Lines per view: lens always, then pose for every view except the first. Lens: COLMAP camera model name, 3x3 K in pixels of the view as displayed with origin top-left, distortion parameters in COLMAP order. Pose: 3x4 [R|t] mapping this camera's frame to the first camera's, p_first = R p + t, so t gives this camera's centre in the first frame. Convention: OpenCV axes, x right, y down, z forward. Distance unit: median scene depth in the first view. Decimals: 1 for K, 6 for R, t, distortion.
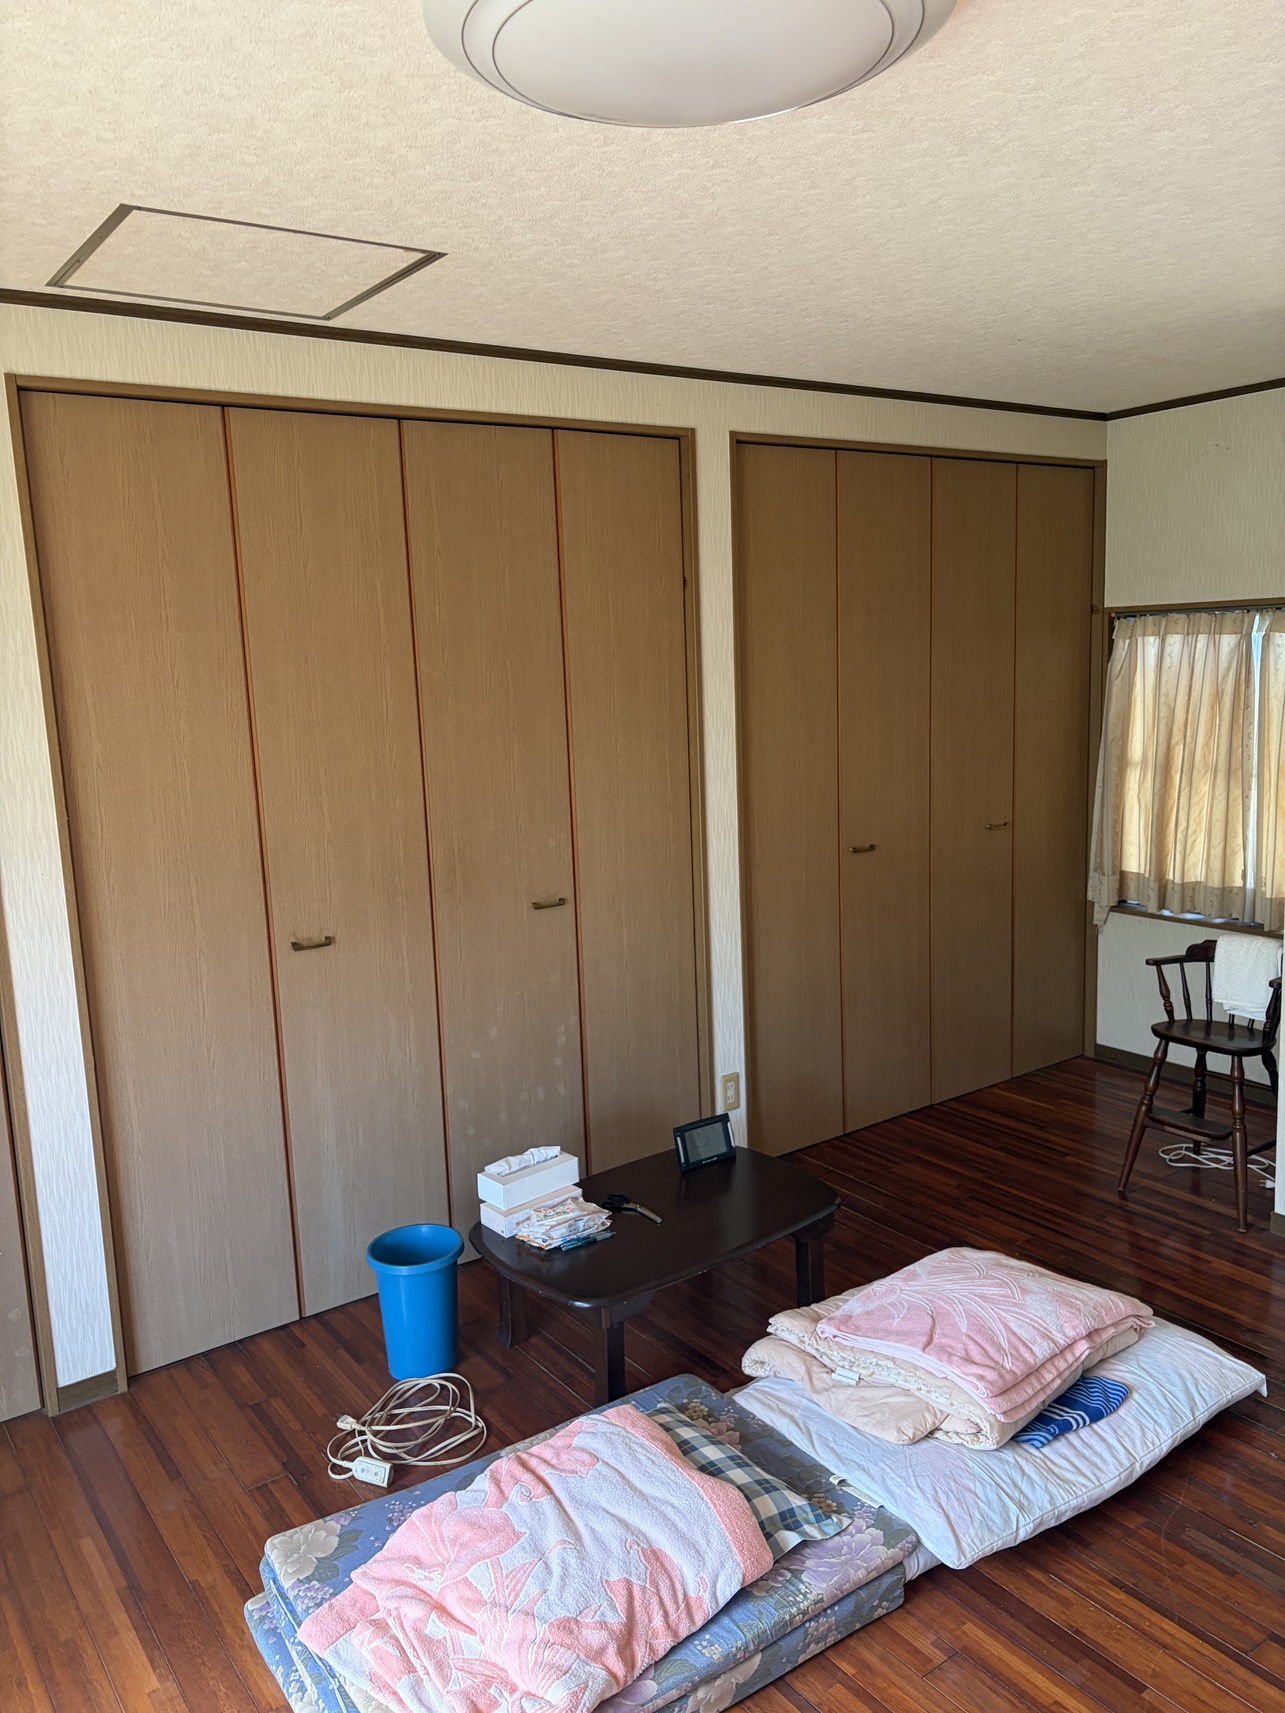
lens RADIAL K [[1297.1, 0, 643.9], [0, 1297.1, 862.8], [0, 0, 1]] dist [-0.016304, -0.005576]
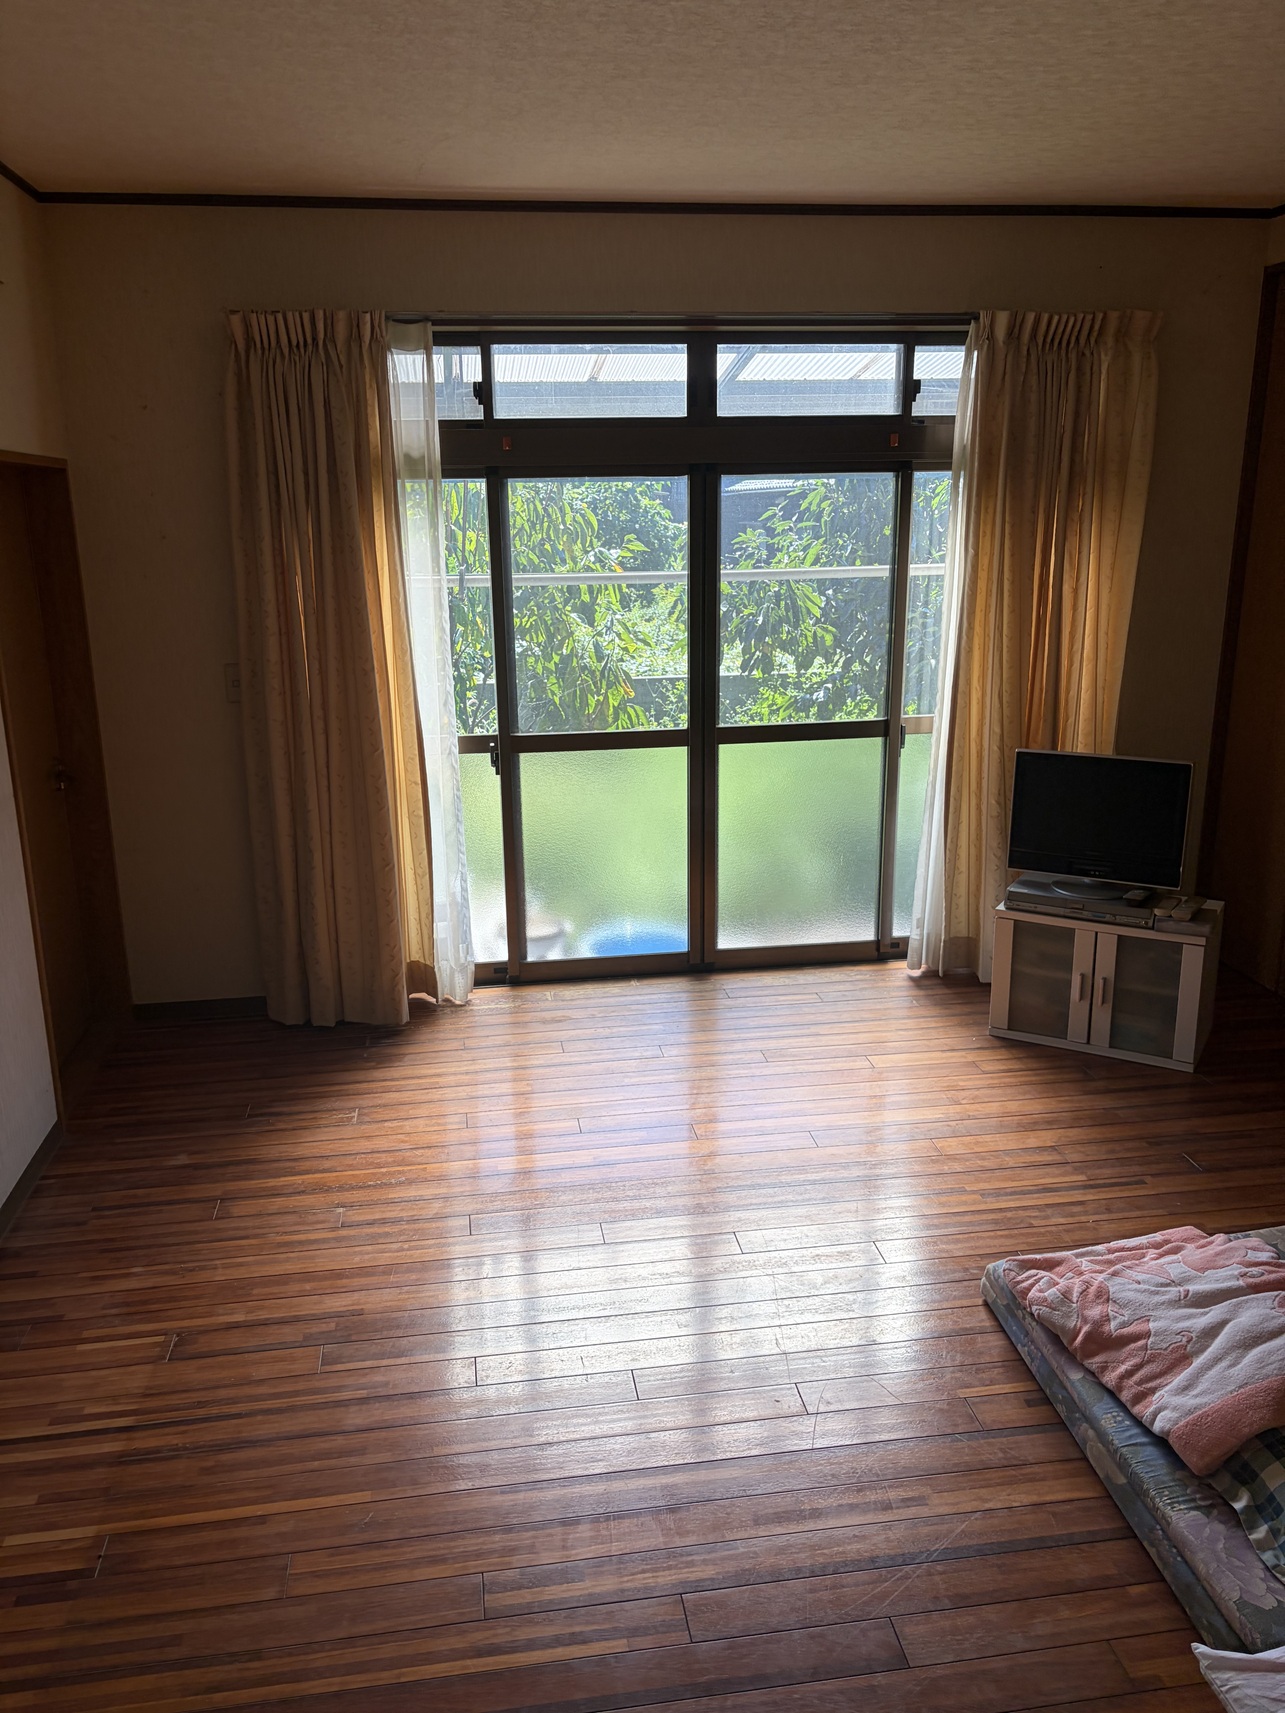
lens RADIAL K [[1297.1, 0, 643.2], [0, 1297.1, 854.6], [0, 0, 1]] dist [-0.016304, -0.005576]
pose [[-0.464450, 0.258483, -0.847038, 1.027113], [-0.126782, 0.927198, 0.352462, -0.159099], [0.876477, 0.271091, -0.397866, 0.958693]]
